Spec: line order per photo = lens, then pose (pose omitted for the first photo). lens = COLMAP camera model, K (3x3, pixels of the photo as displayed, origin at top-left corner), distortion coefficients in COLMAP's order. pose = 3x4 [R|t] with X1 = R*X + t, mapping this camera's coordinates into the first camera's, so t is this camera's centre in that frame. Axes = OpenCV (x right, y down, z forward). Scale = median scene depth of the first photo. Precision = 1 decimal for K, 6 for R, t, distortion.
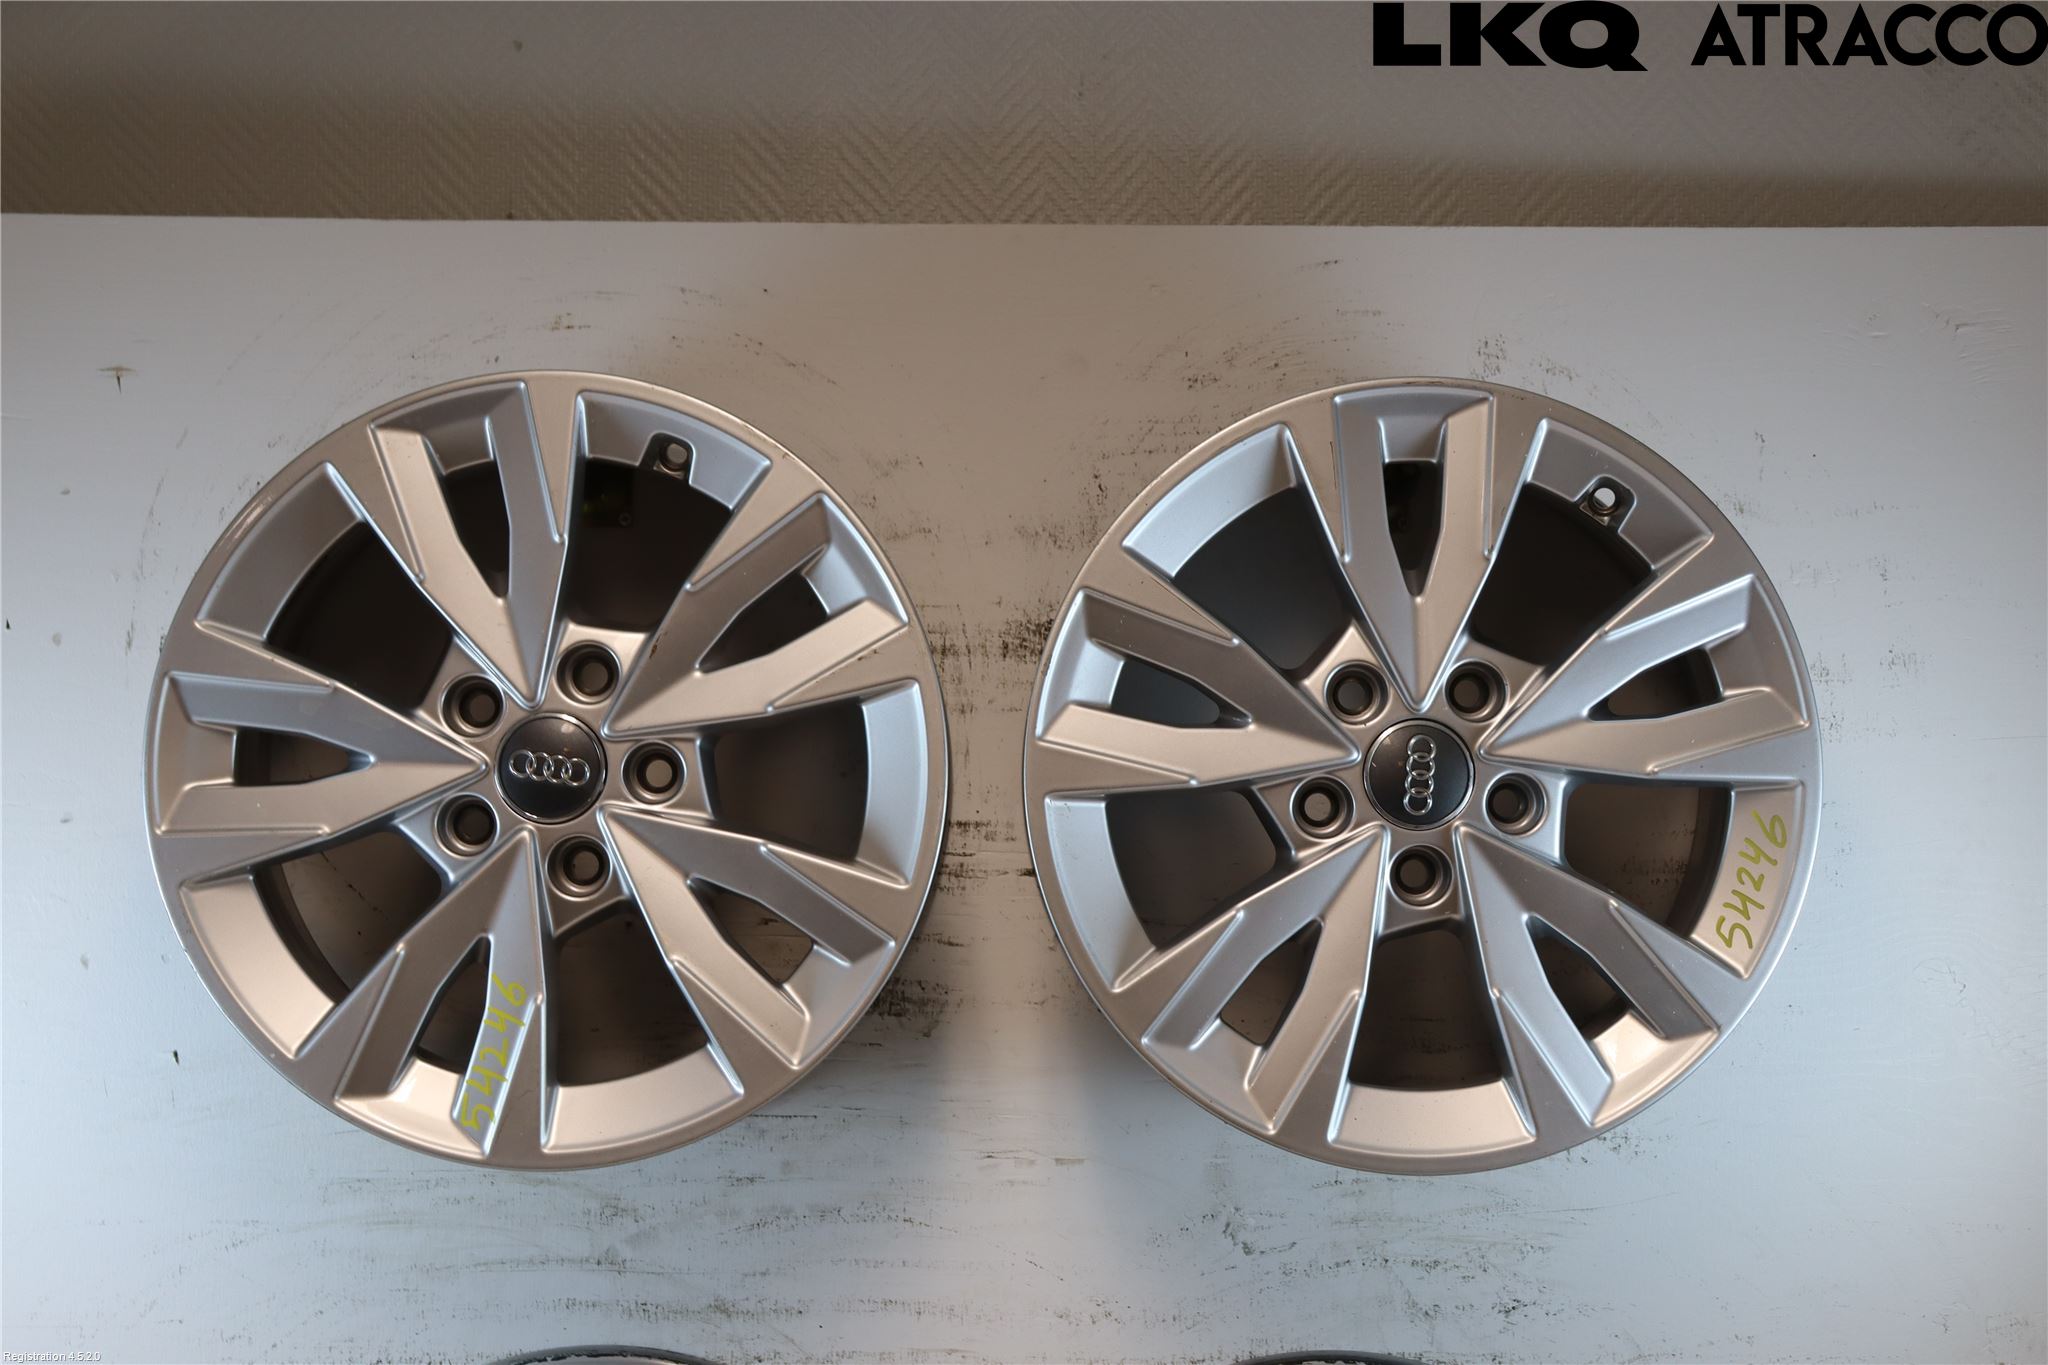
lens RADIAL K [[2862.5, 0, 1029.2], [0, 2862.5, 674.8], [0, 0, 1]] dist [0.047981, 0.000000]
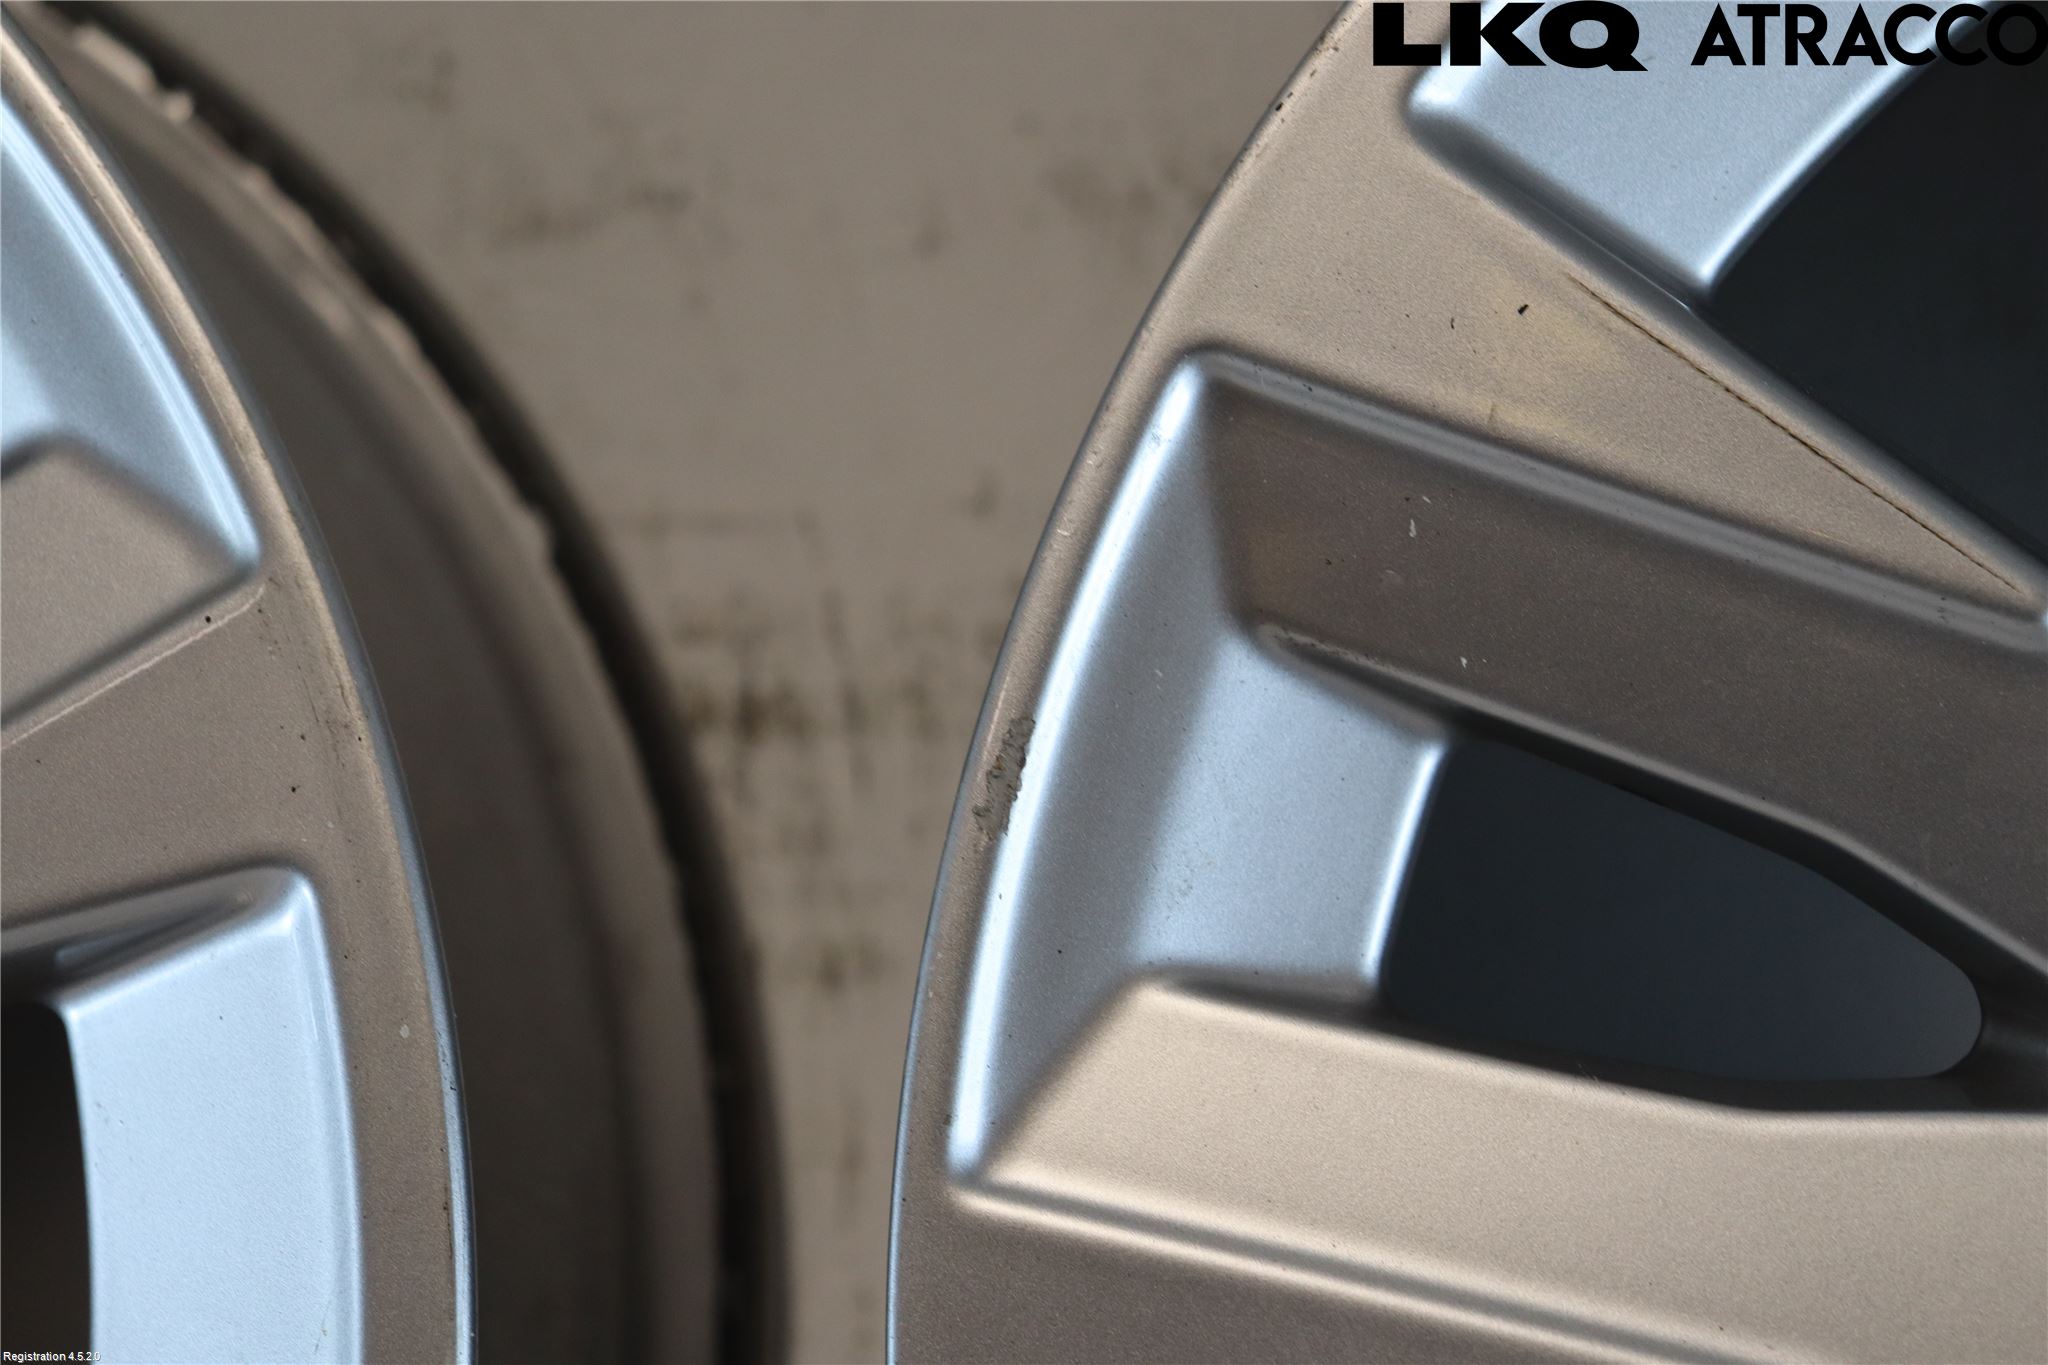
lens RADIAL K [[4272.2, 0, 1020.8], [0, 4272.2, 687.3], [0, 0, 1]] dist [0.047241, 0.000000]
pose [[0.987935, -0.018887, -0.153716, 0.048869], [0.015710, 0.999638, -0.021854, -0.002981], [0.154073, 0.019176, 0.987873, 0.724563]]
